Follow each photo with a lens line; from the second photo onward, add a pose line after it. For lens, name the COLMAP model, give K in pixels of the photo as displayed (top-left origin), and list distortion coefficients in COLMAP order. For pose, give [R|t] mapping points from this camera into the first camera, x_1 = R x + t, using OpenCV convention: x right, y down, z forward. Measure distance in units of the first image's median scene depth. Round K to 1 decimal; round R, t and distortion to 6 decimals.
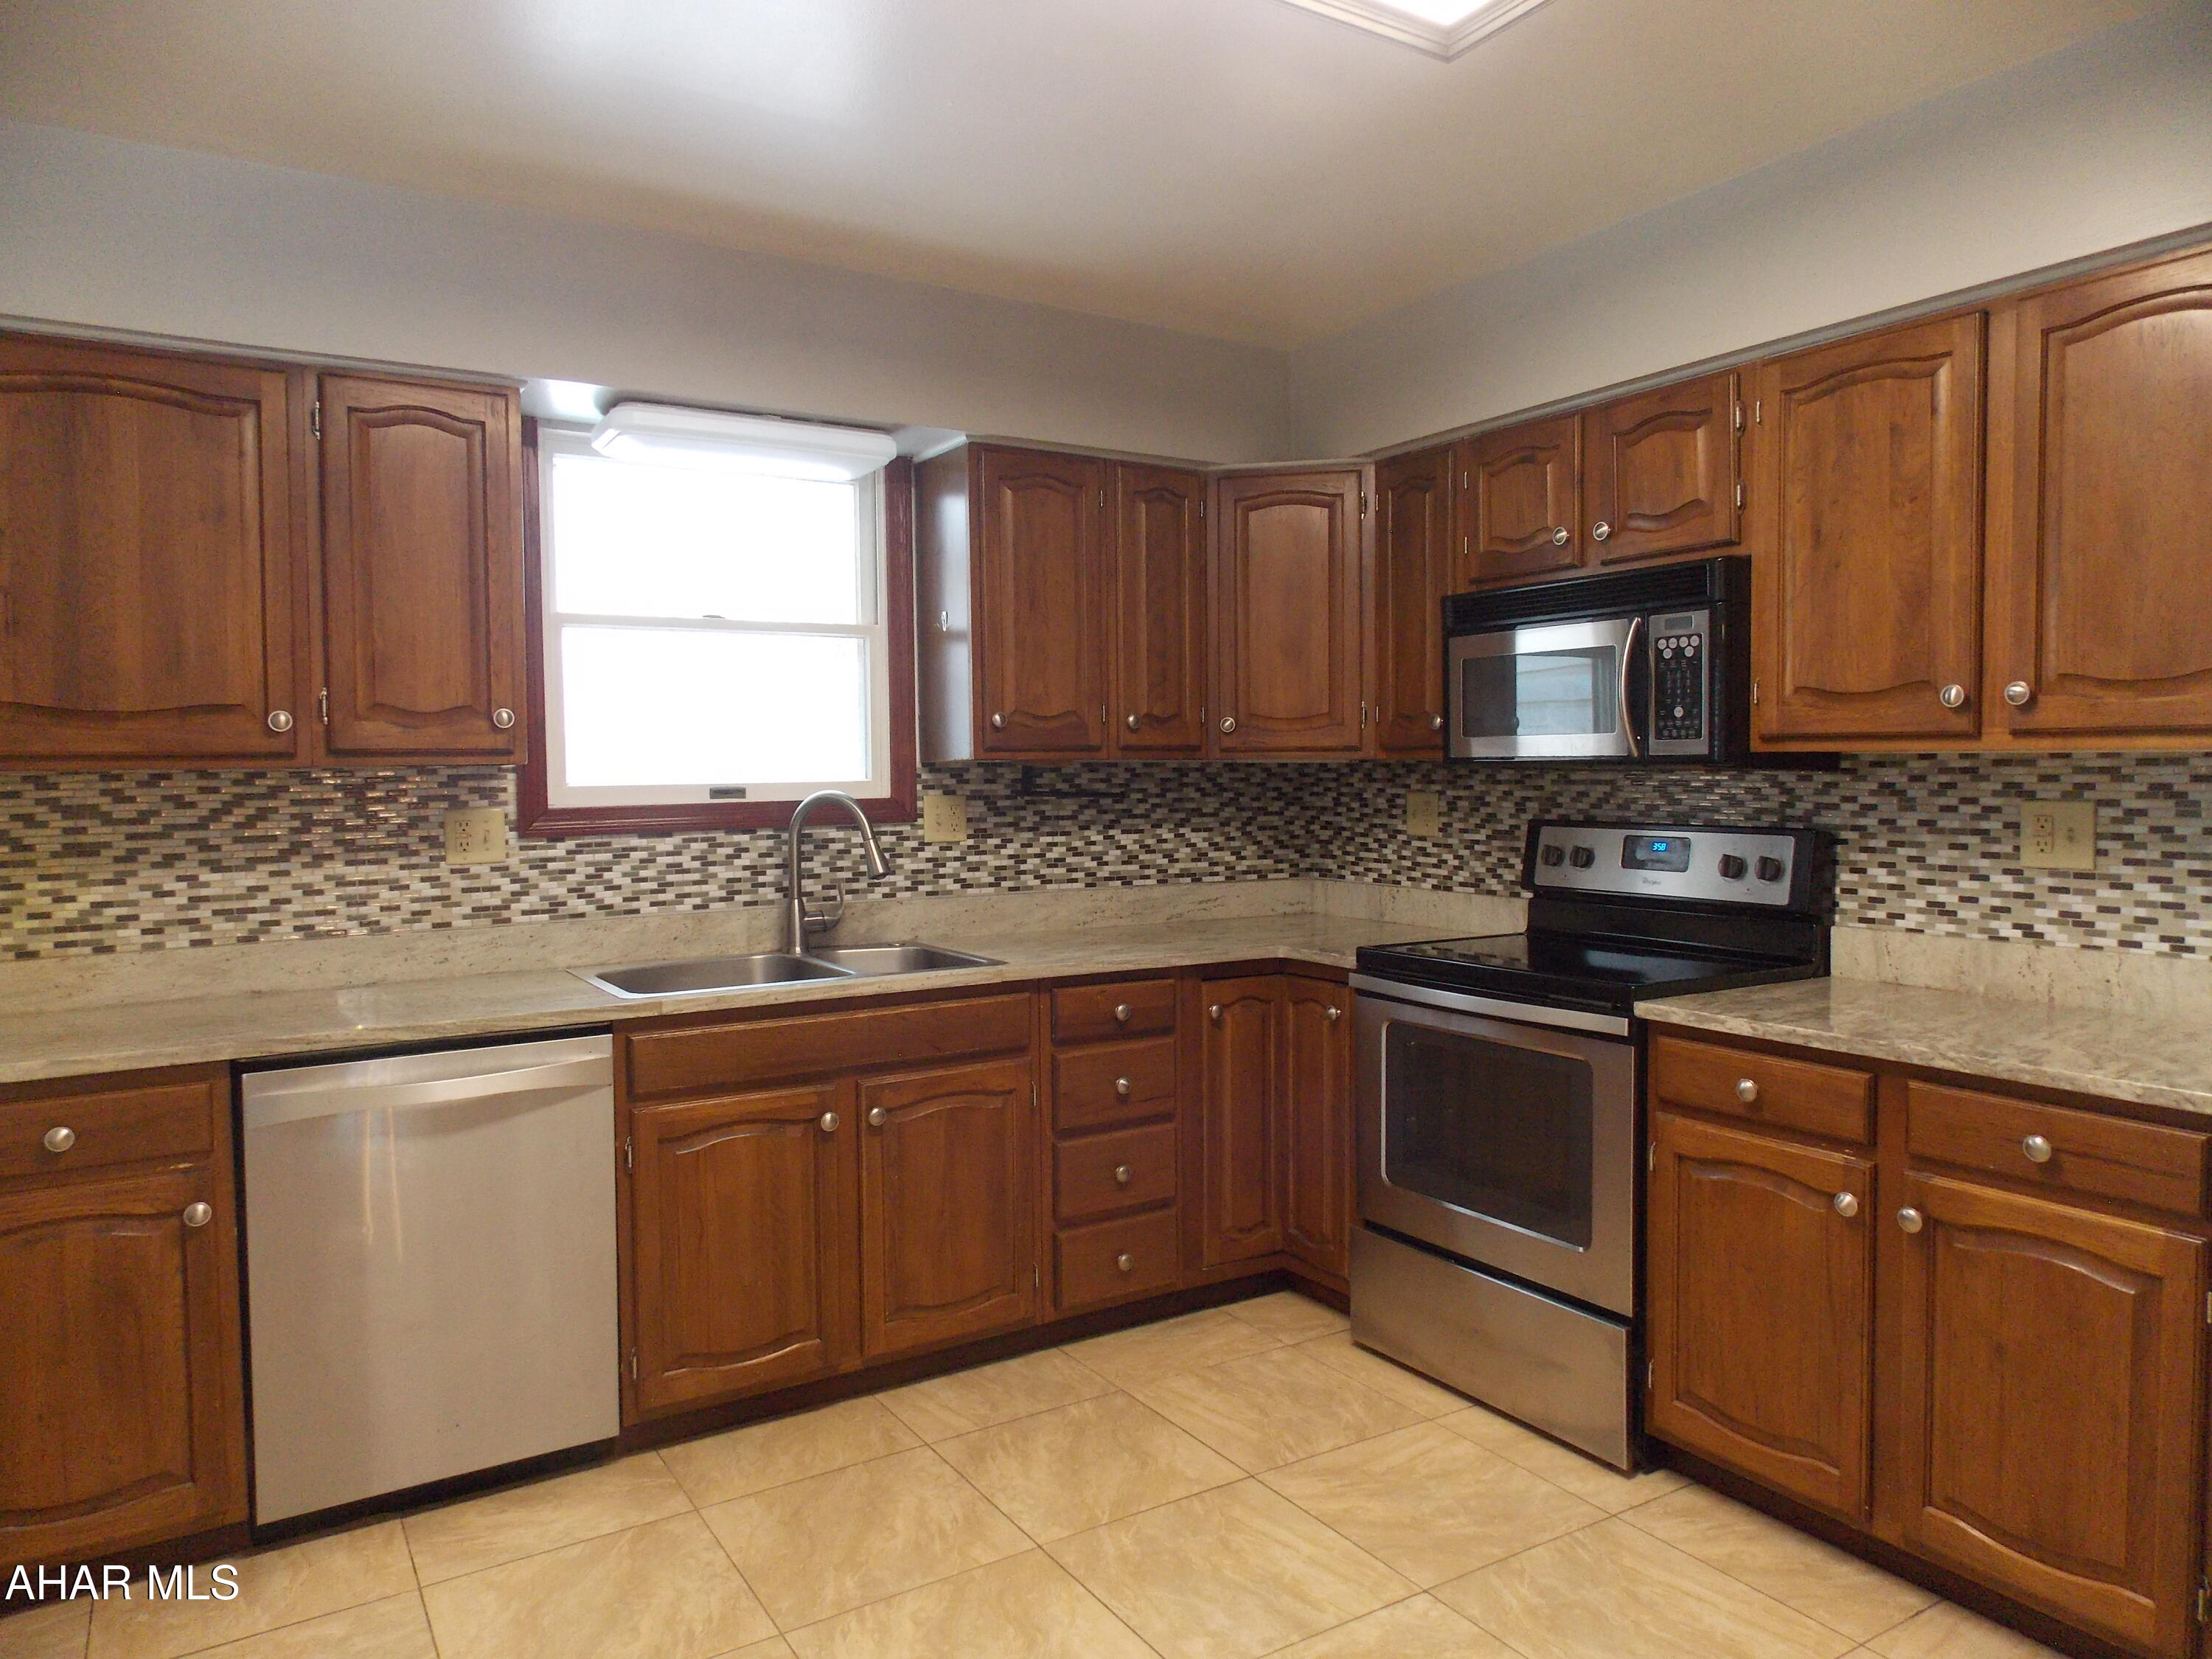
lens RADIAL K [[1461.9, 0, 1113.8], [0, 1461.9, 816.1], [0, 0, 1]] dist [0.003647, -0.005465]
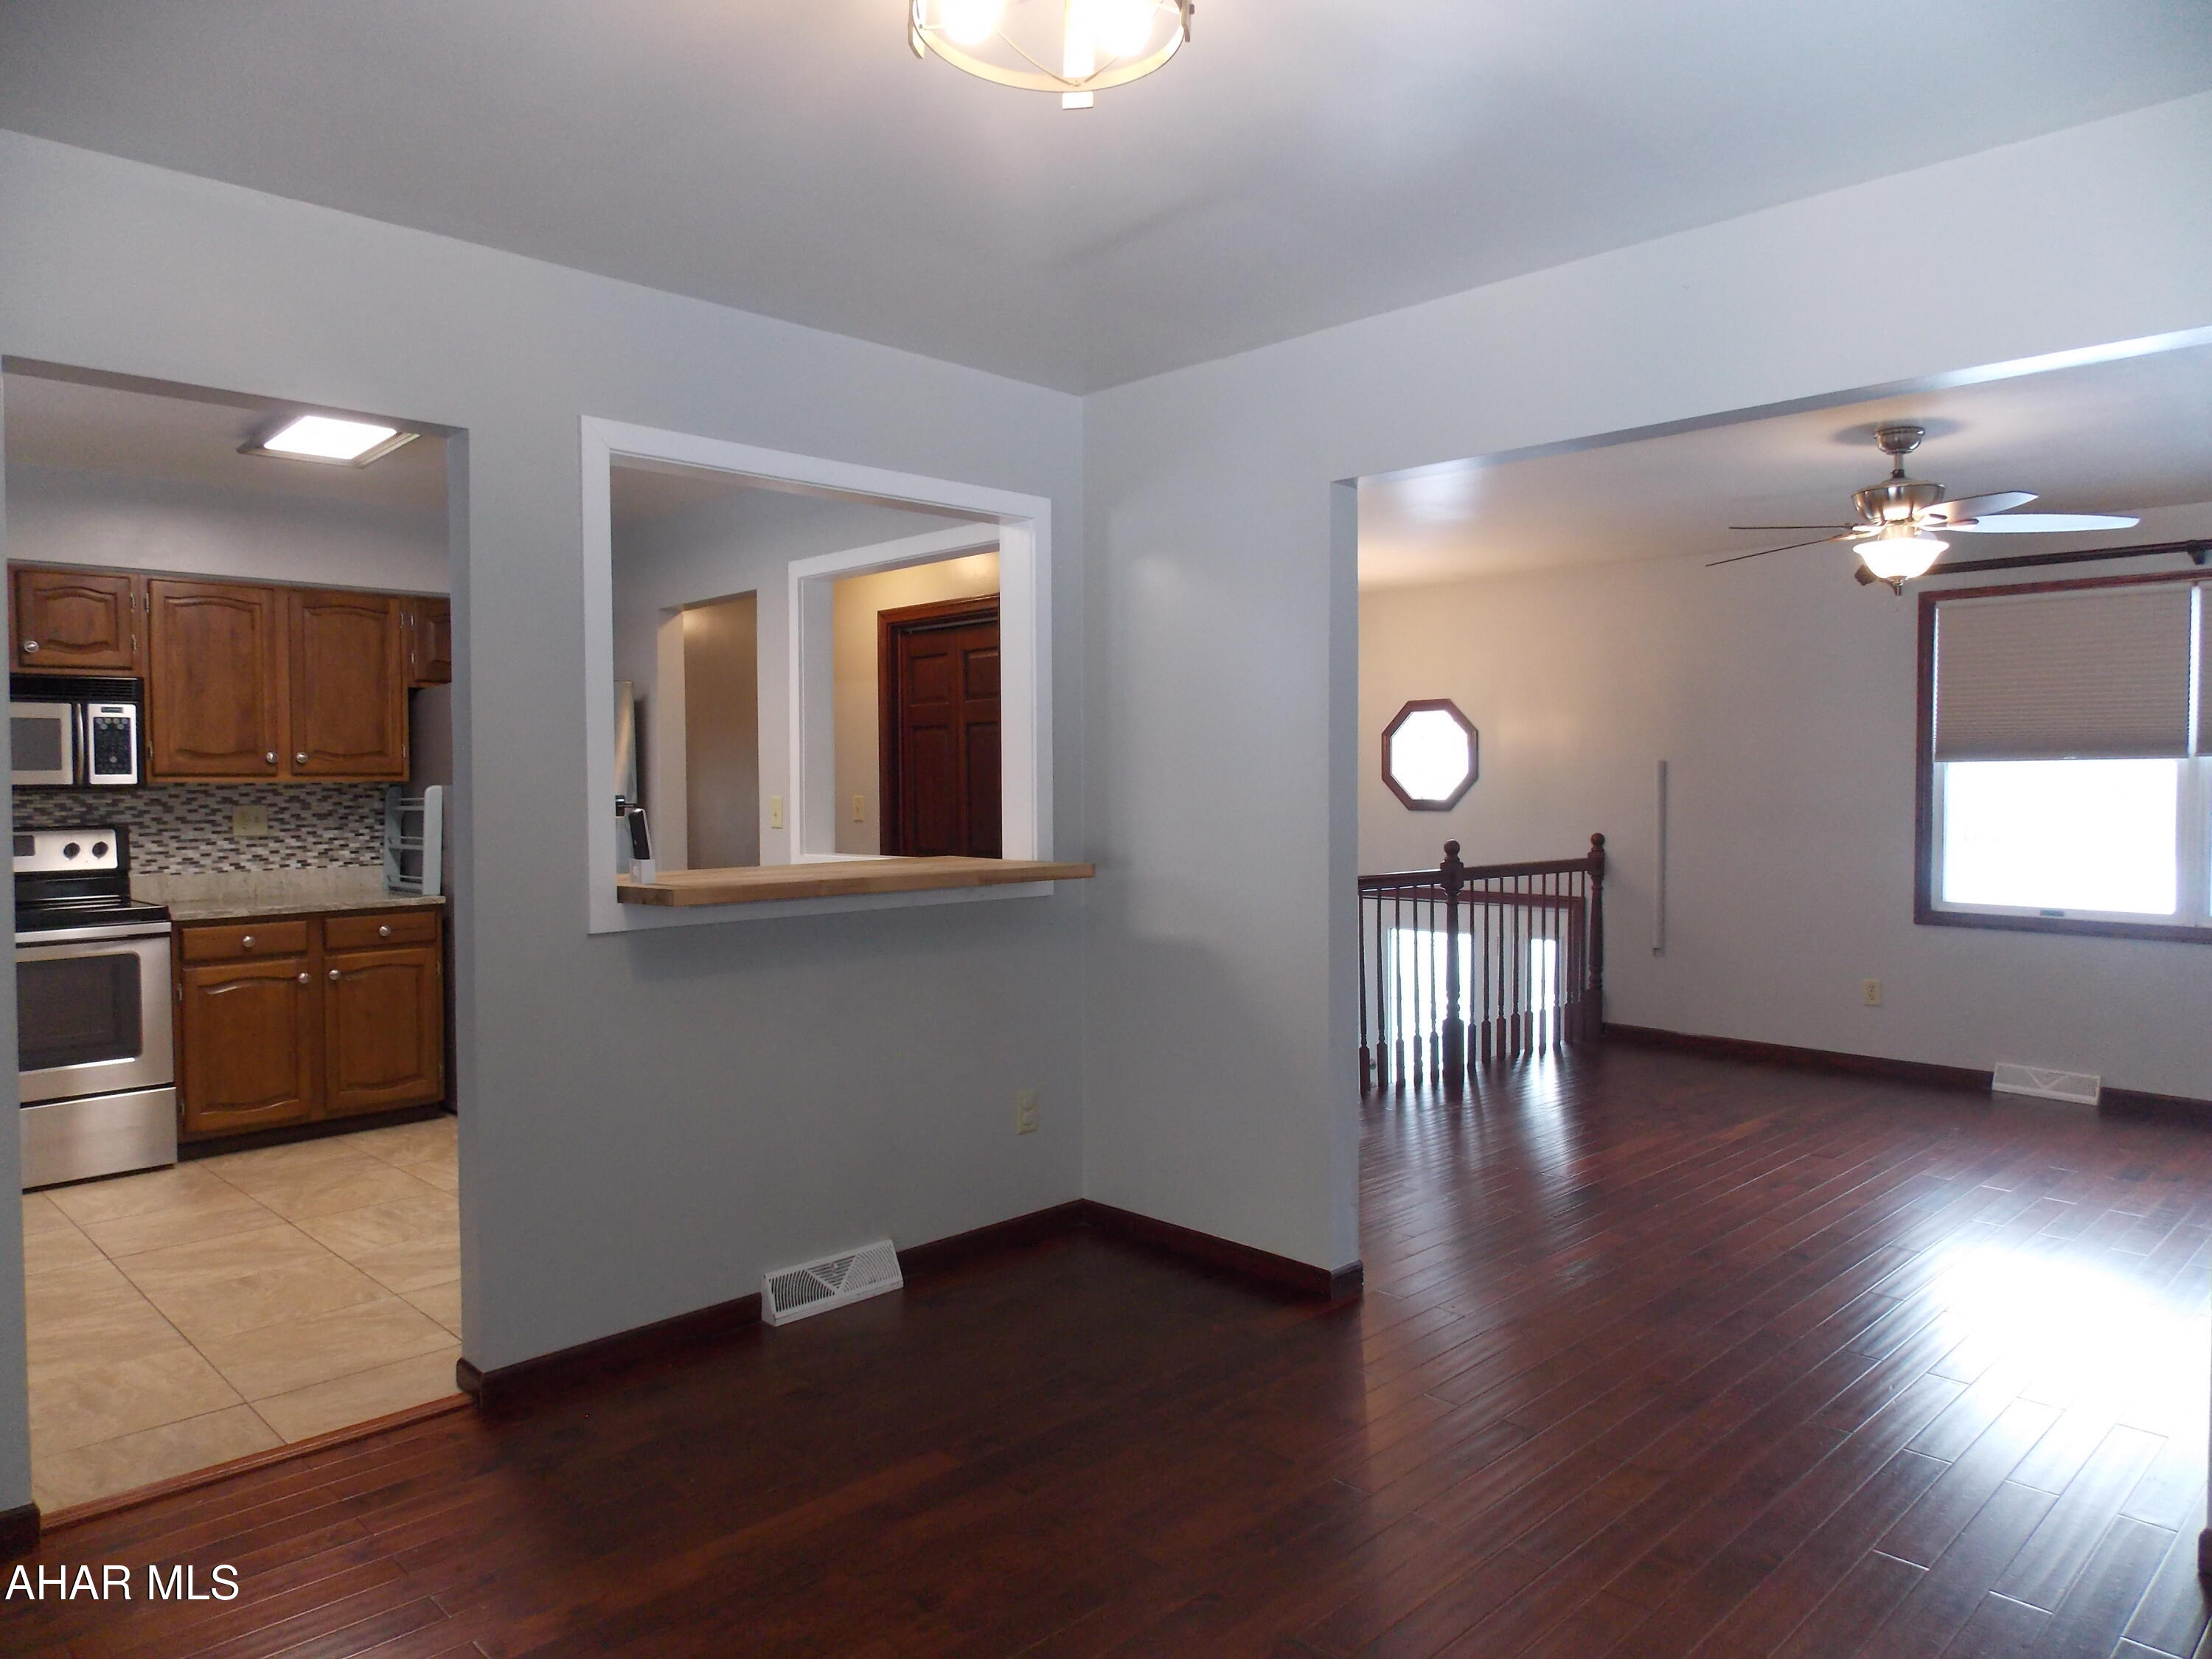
lens RADIAL K [[1461.9, 0, 1114.4], [0, 1461.9, 811.5], [0, 0, 1]] dist [0.003647, -0.005465]
pose [[-0.215471, -0.012364, 0.976432, -1.602251], [0.047985, 0.998578, 0.023233, 0.009586], [-0.975331, 0.051860, -0.214571, 0.187507]]
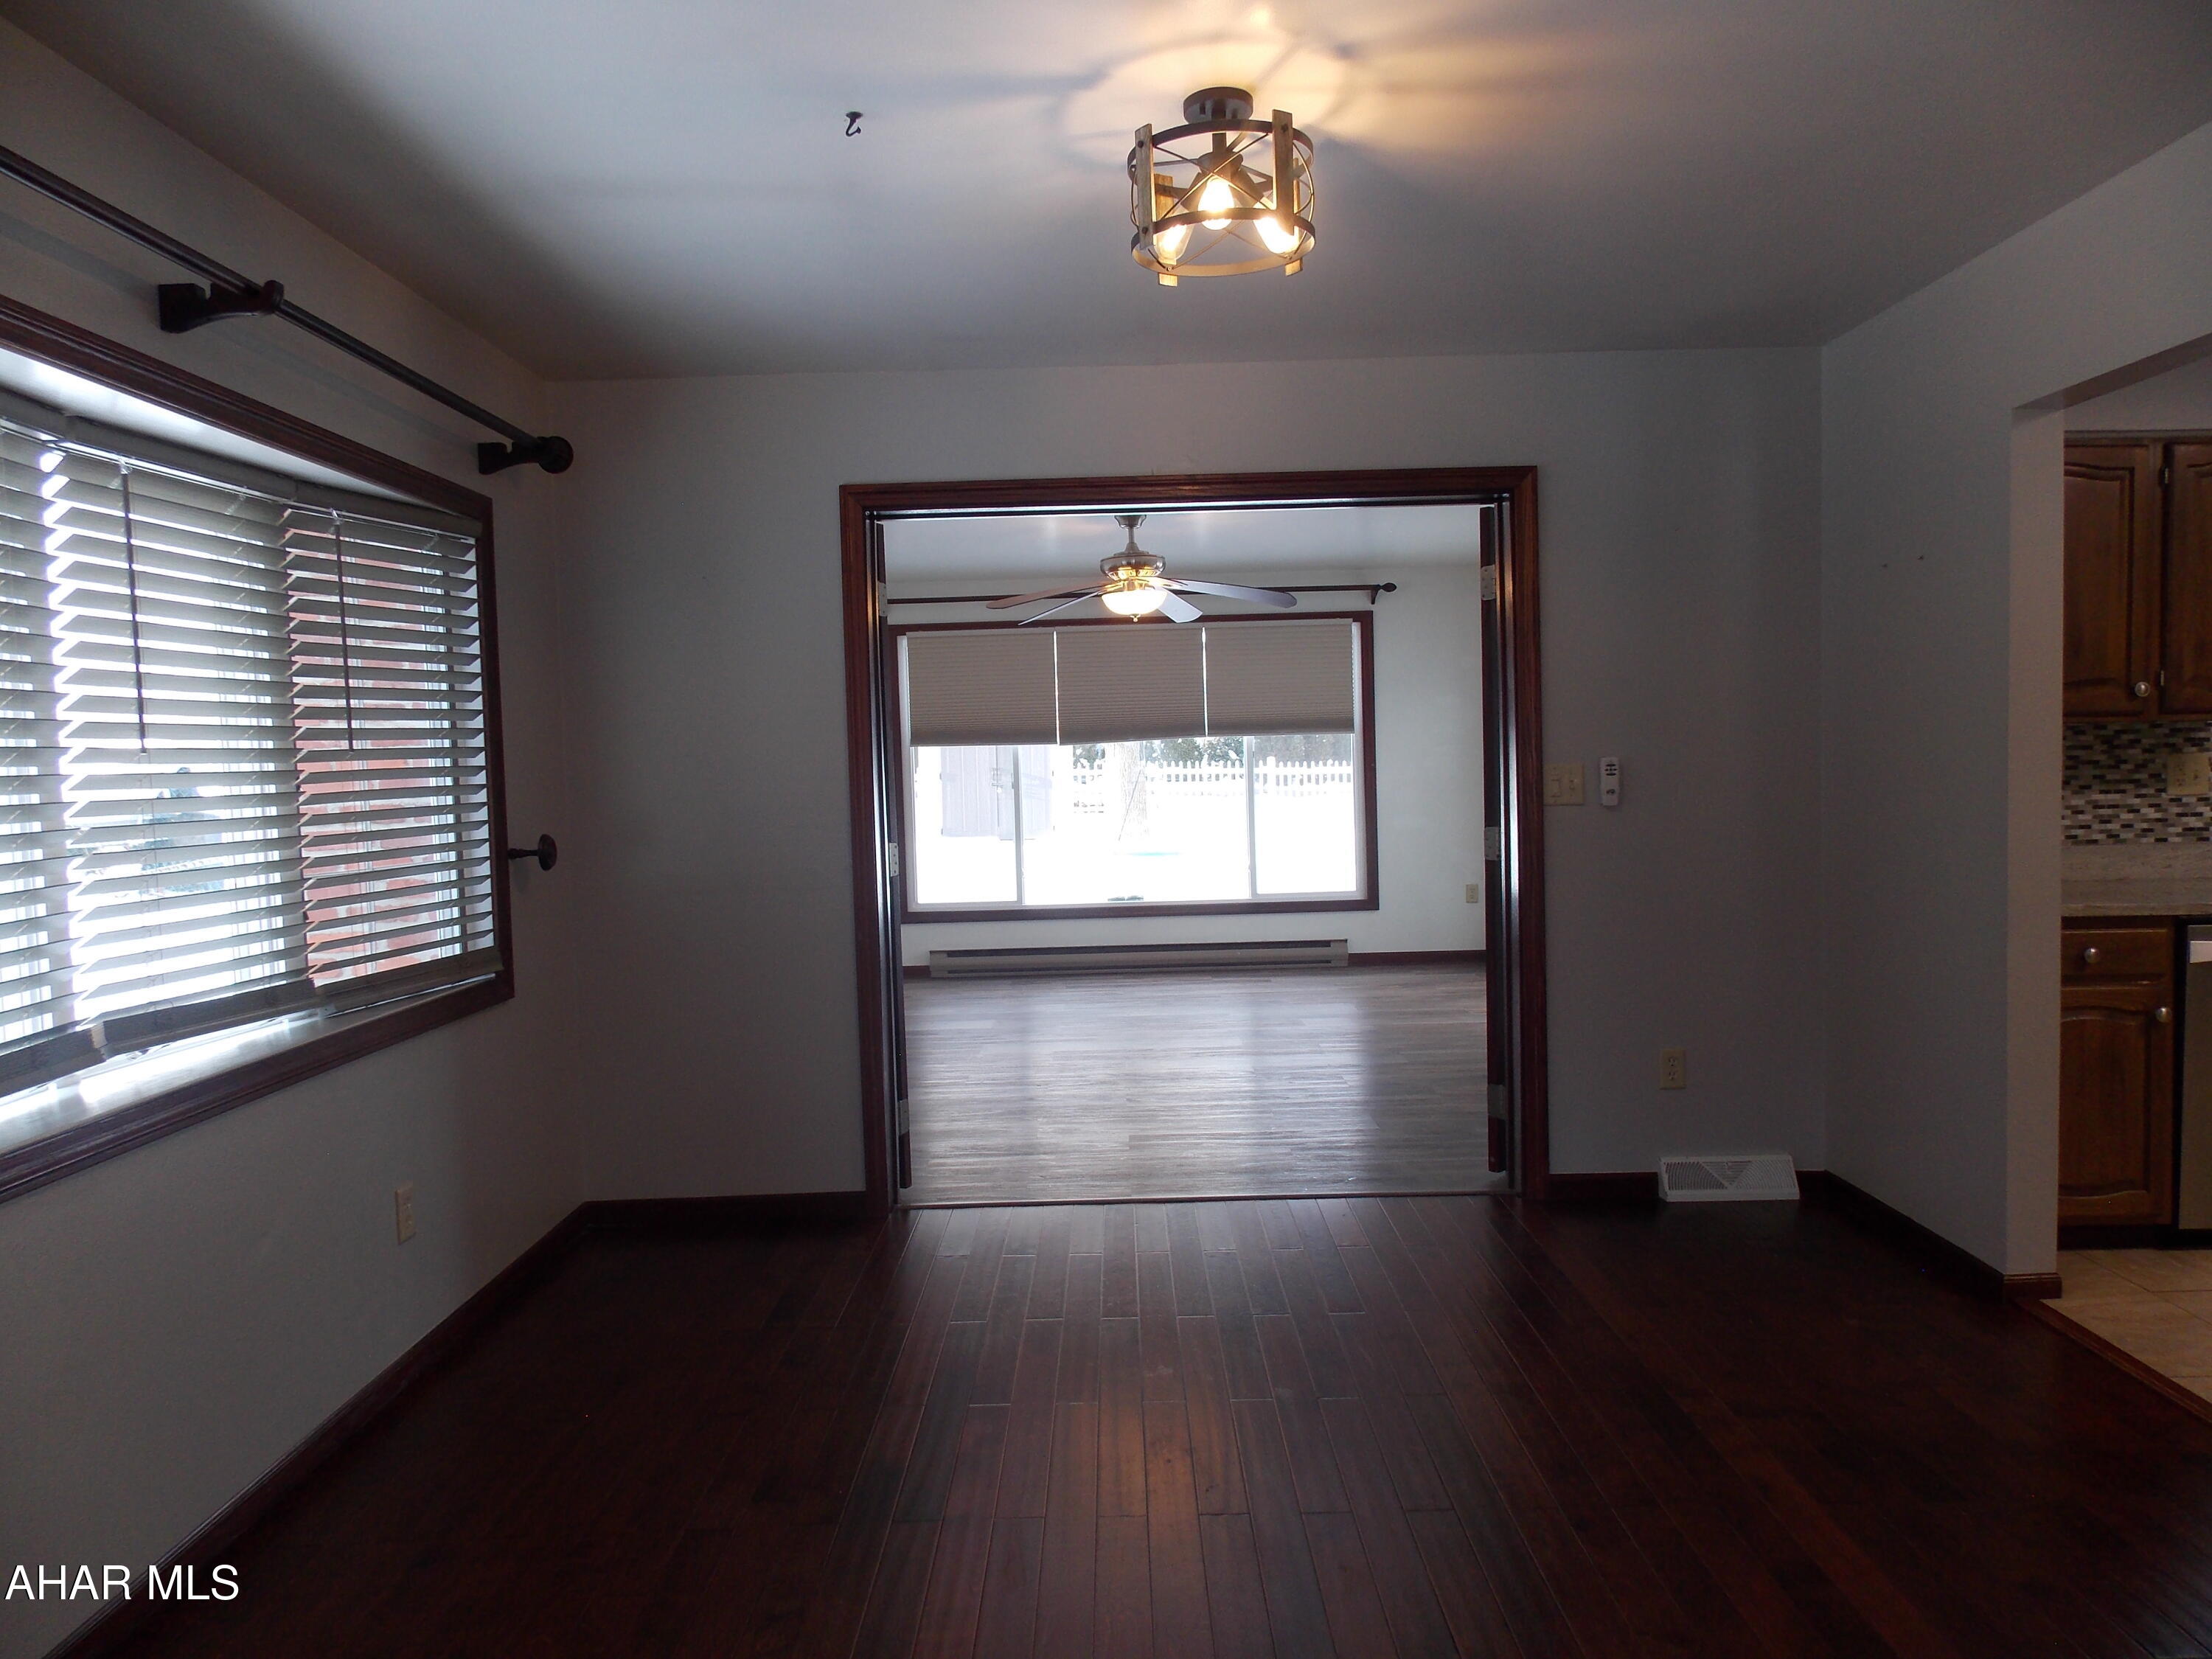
lens RADIAL K [[1461.9, 0, 1100.4], [0, 1461.9, 813.4], [0, 0, 1]] dist [0.003647, -0.005465]
pose [[0.847373, 0.019533, -0.530639, -0.615336], [-0.014748, 0.999803, 0.013252, 0.050102], [0.530793, -0.003404, 0.847494, -0.700313]]
